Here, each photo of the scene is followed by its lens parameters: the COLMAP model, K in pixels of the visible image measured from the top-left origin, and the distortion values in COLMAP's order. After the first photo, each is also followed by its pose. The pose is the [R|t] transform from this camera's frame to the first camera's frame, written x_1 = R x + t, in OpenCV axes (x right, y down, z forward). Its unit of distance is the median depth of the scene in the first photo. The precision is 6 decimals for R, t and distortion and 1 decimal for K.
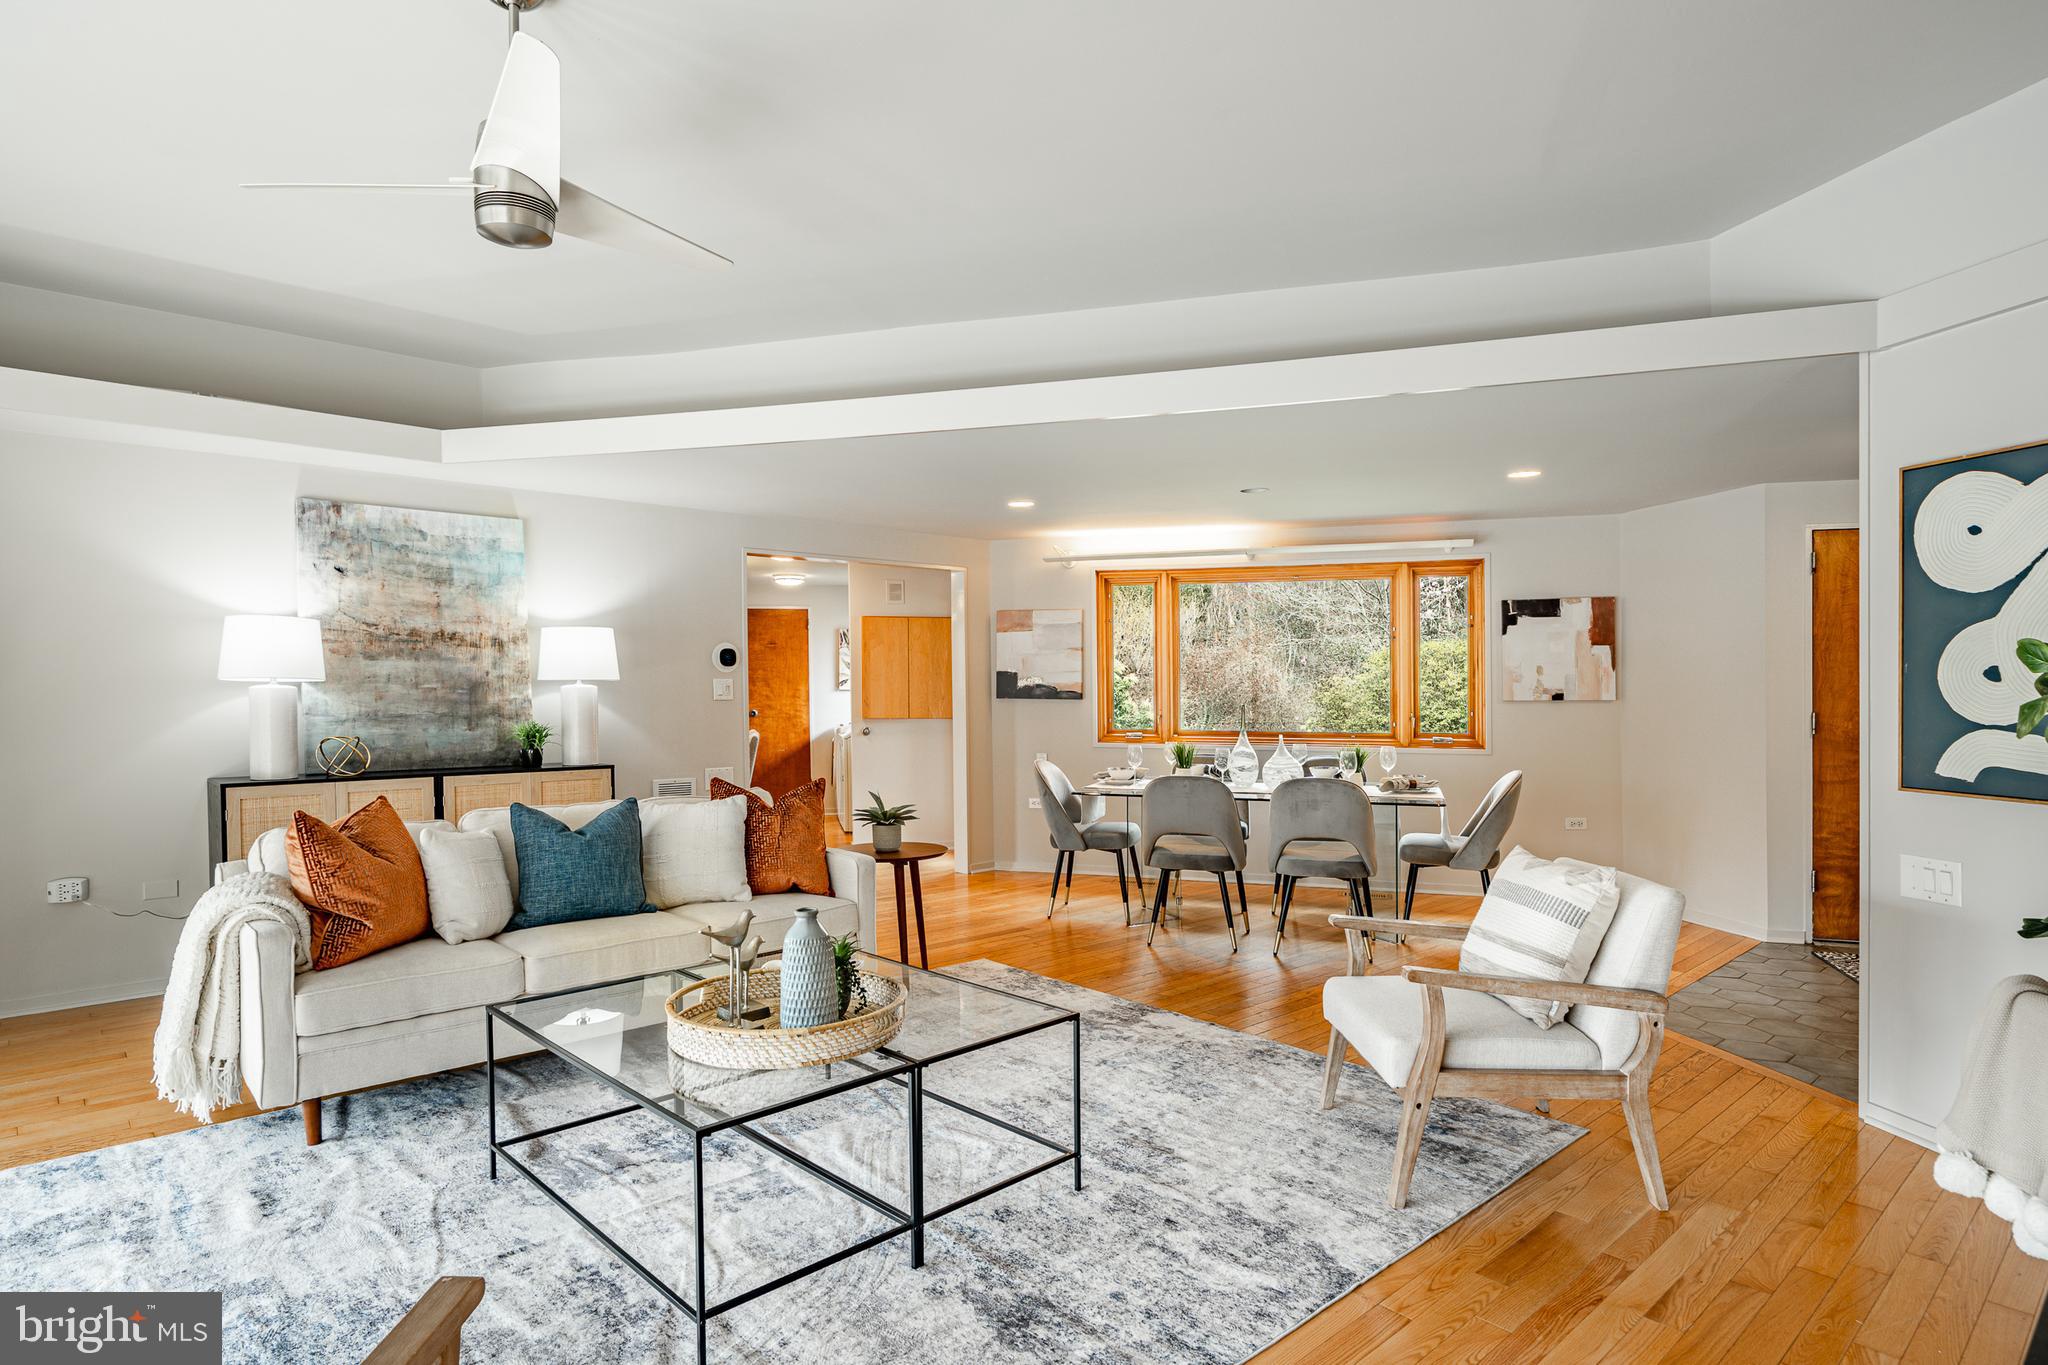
lens RADIAL K [[1108.9, 0, 1019.4], [0, 1108.9, 673.0], [0, 0, 1]] dist [-0.002414, -0.000201]
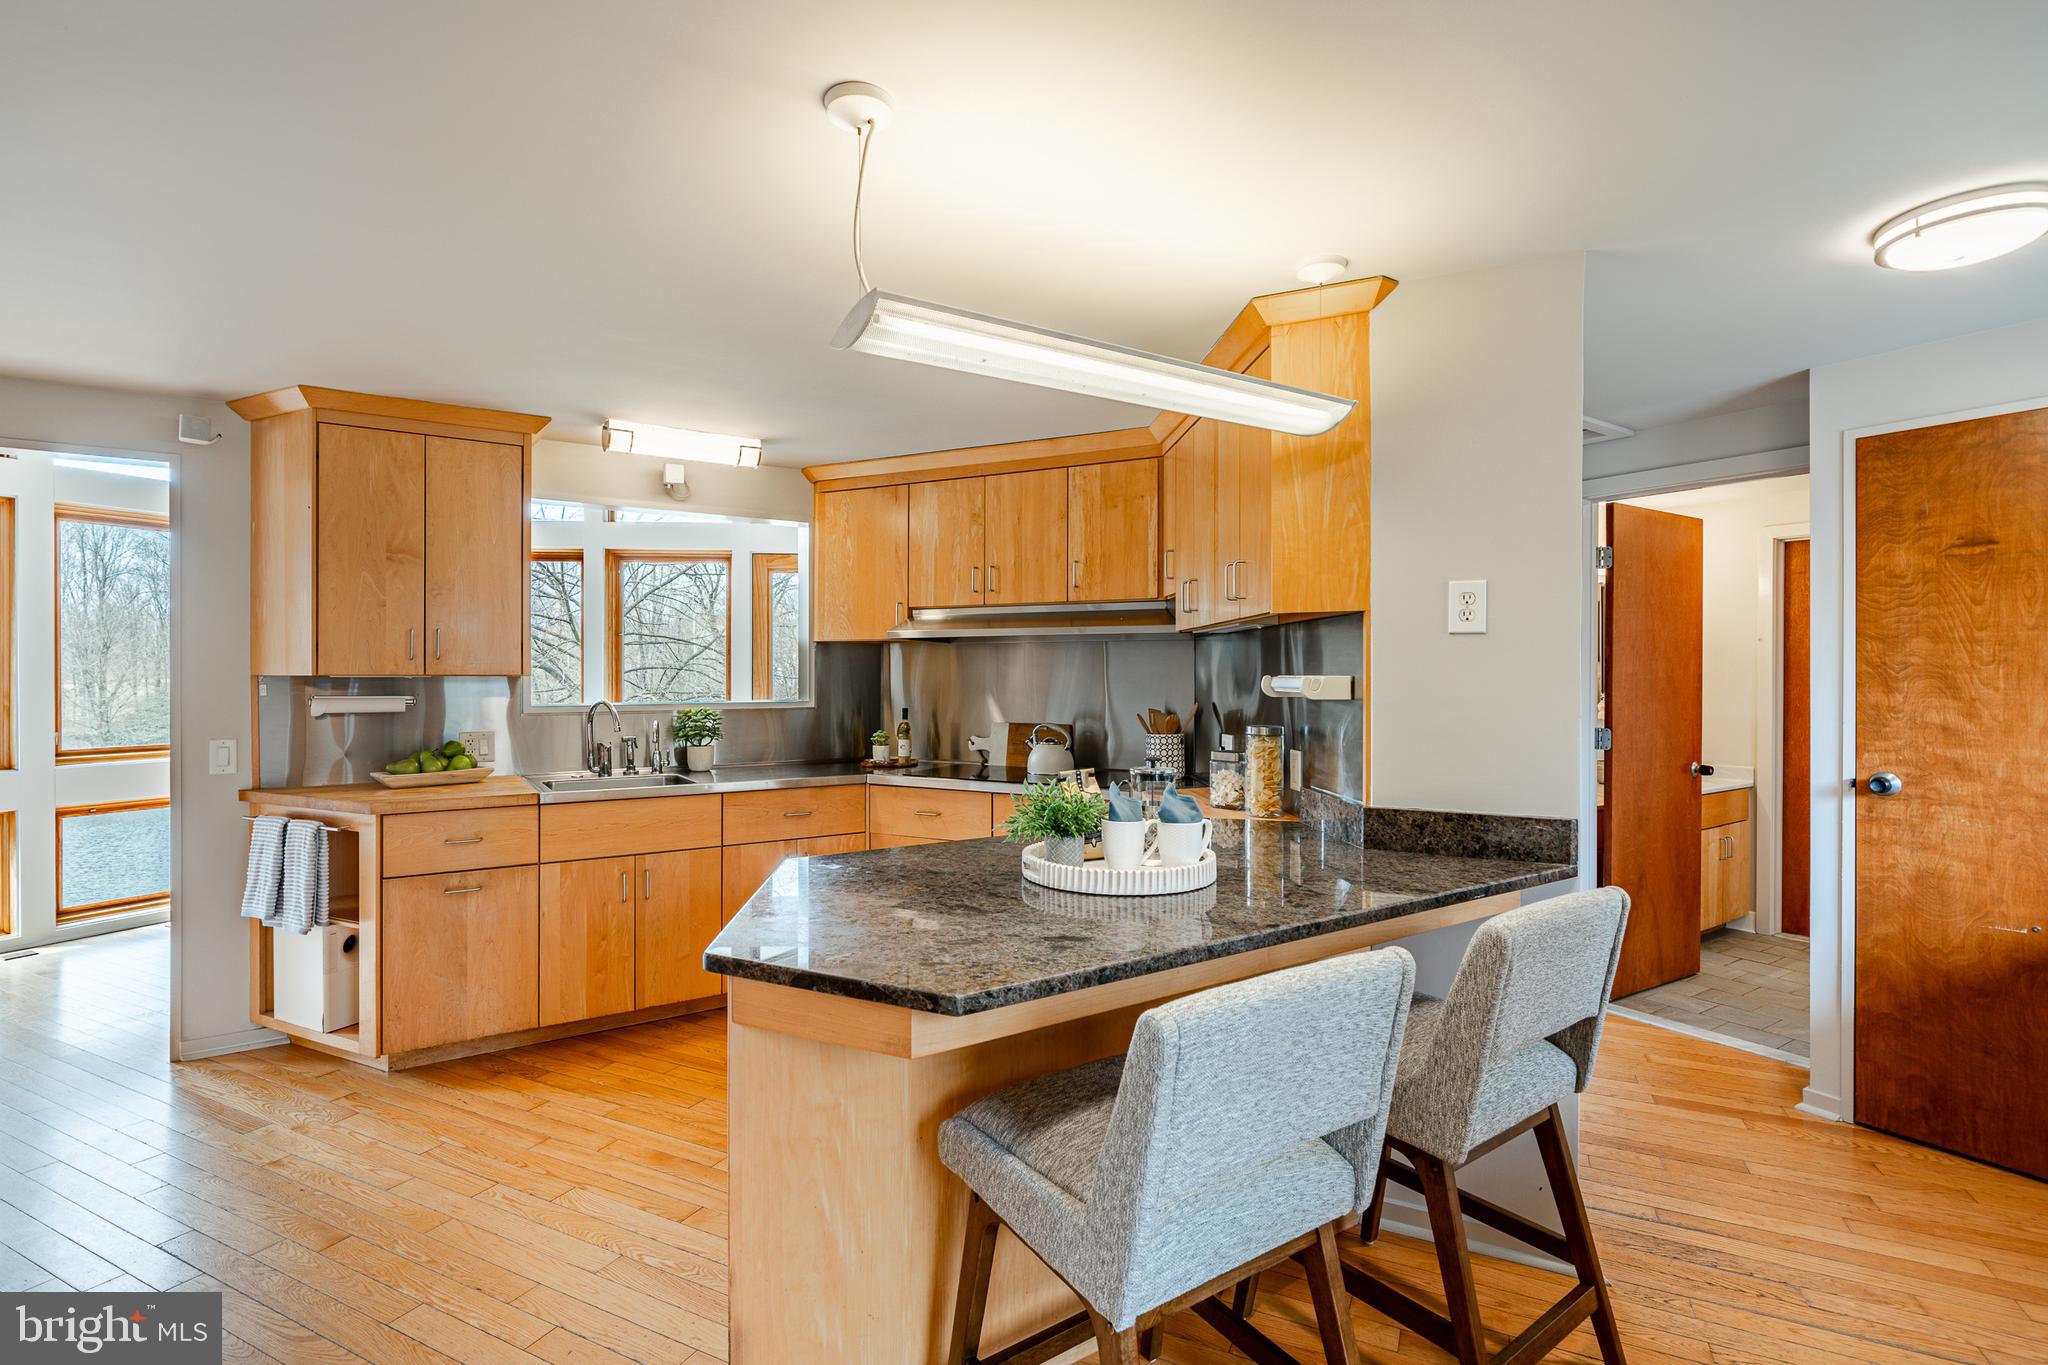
lens RADIAL K [[953.7, 0, 1013.4], [0, 953.7, 684.7], [0, 0, 1]] dist [-0.003511, -0.000134]
pose [[0.358189, 0.012420, -0.933567, -0.178800], [0.007092, 0.999846, 0.016023, 0.008376], [0.933622, -0.012360, 0.358046, 1.434683]]
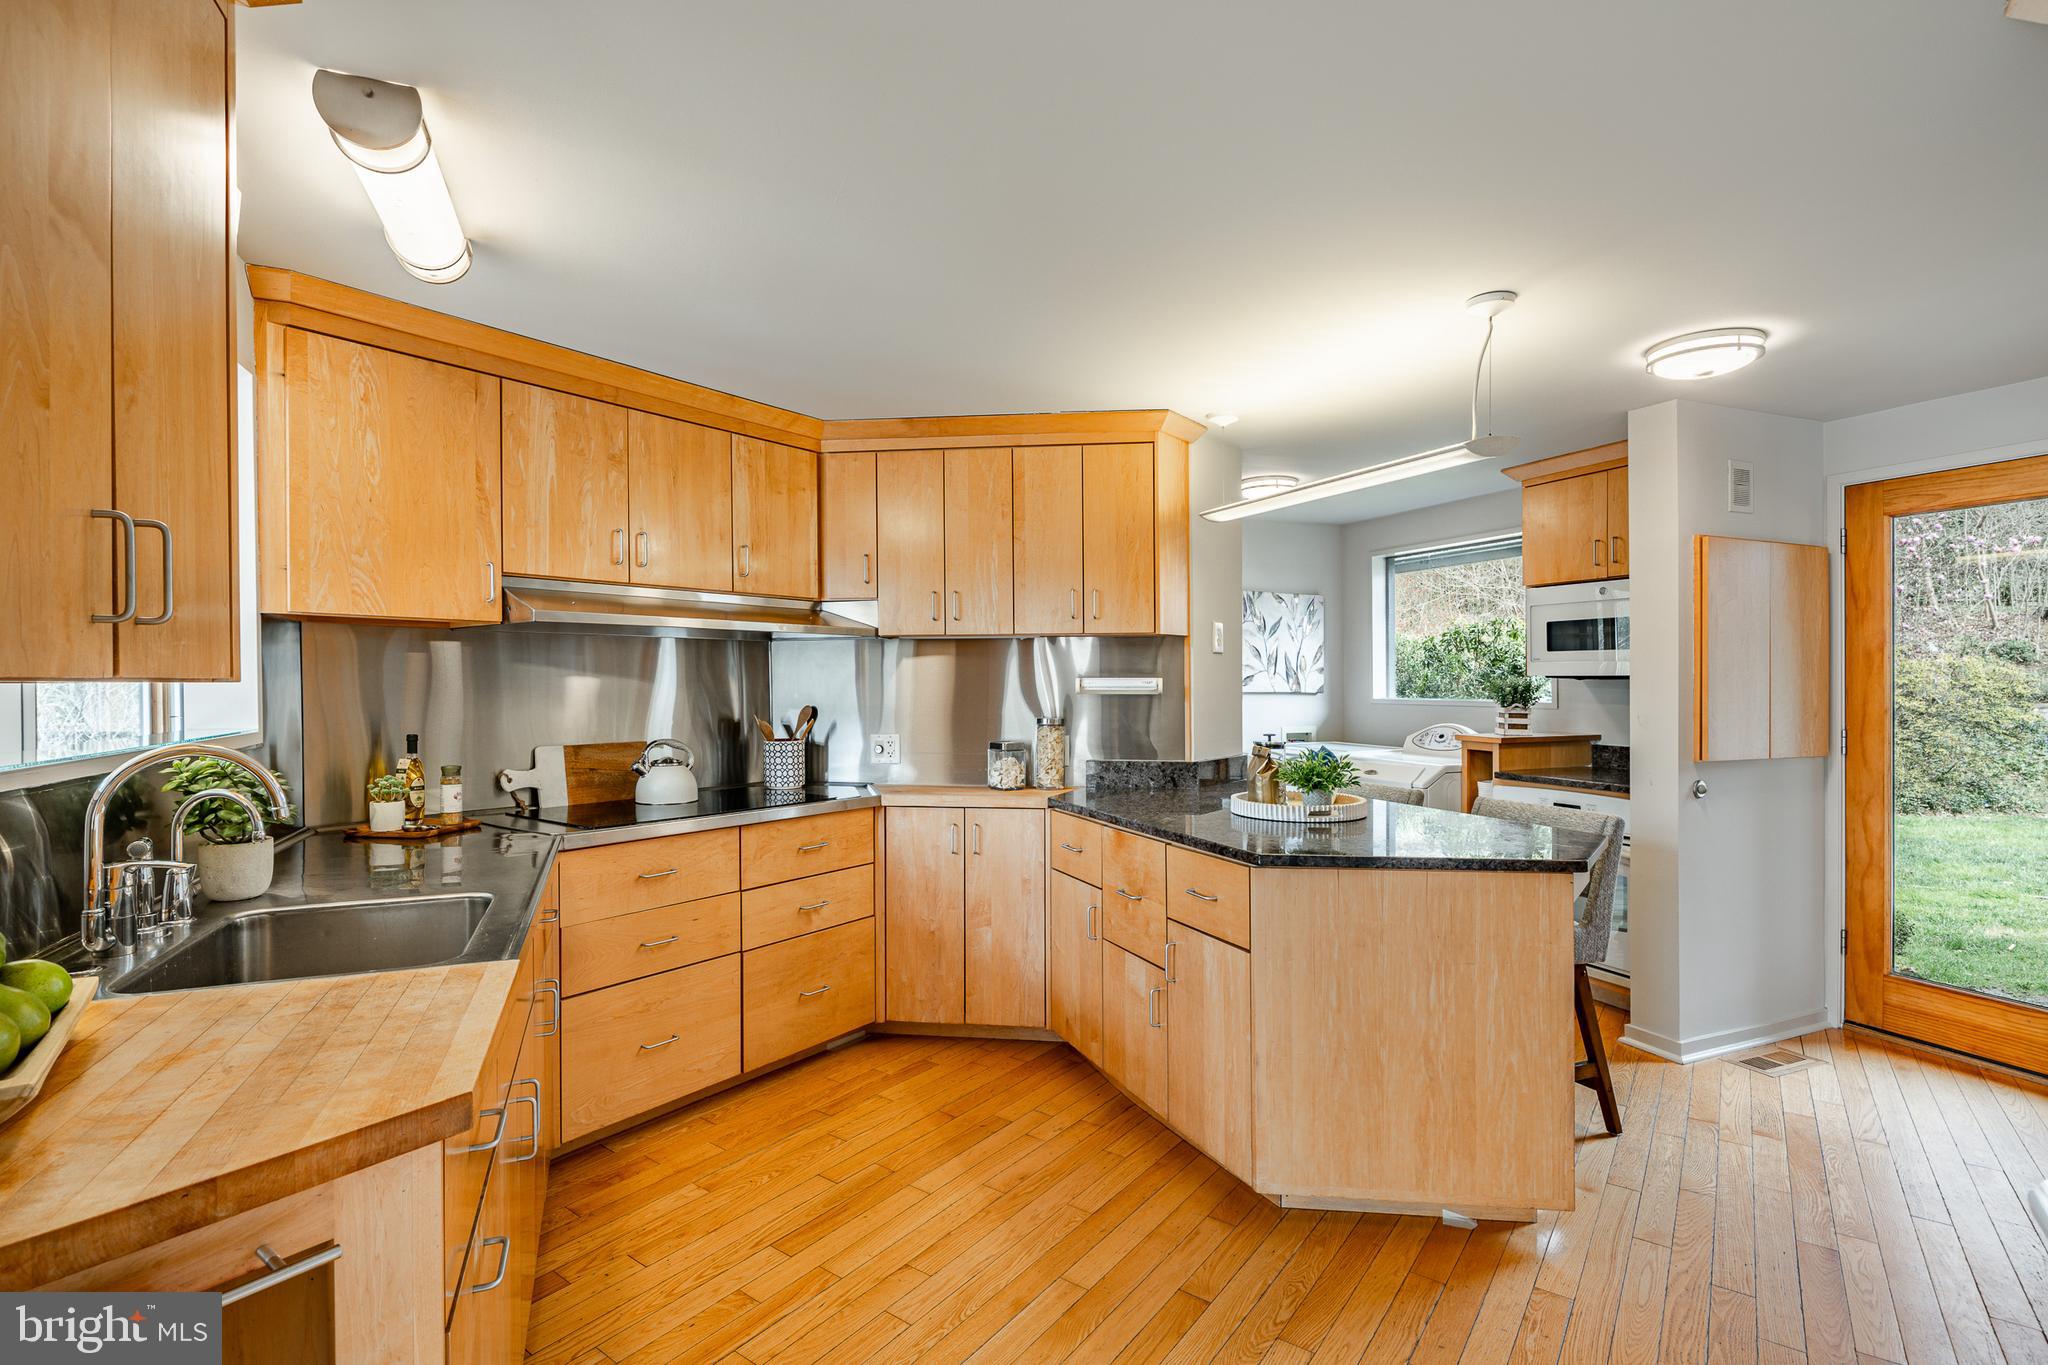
lens RADIAL K [[962.3, 0, 1006.4], [0, 962.3, 676.9], [0, 0, 1]] dist [-0.002296, -0.000433]
pose [[0.983772, -0.000413, 0.179423, -0.793108], [-0.000717, 0.999980, 0.006235, 0.007984], [-0.179422, -0.006263, 0.983752, 1.084515]]
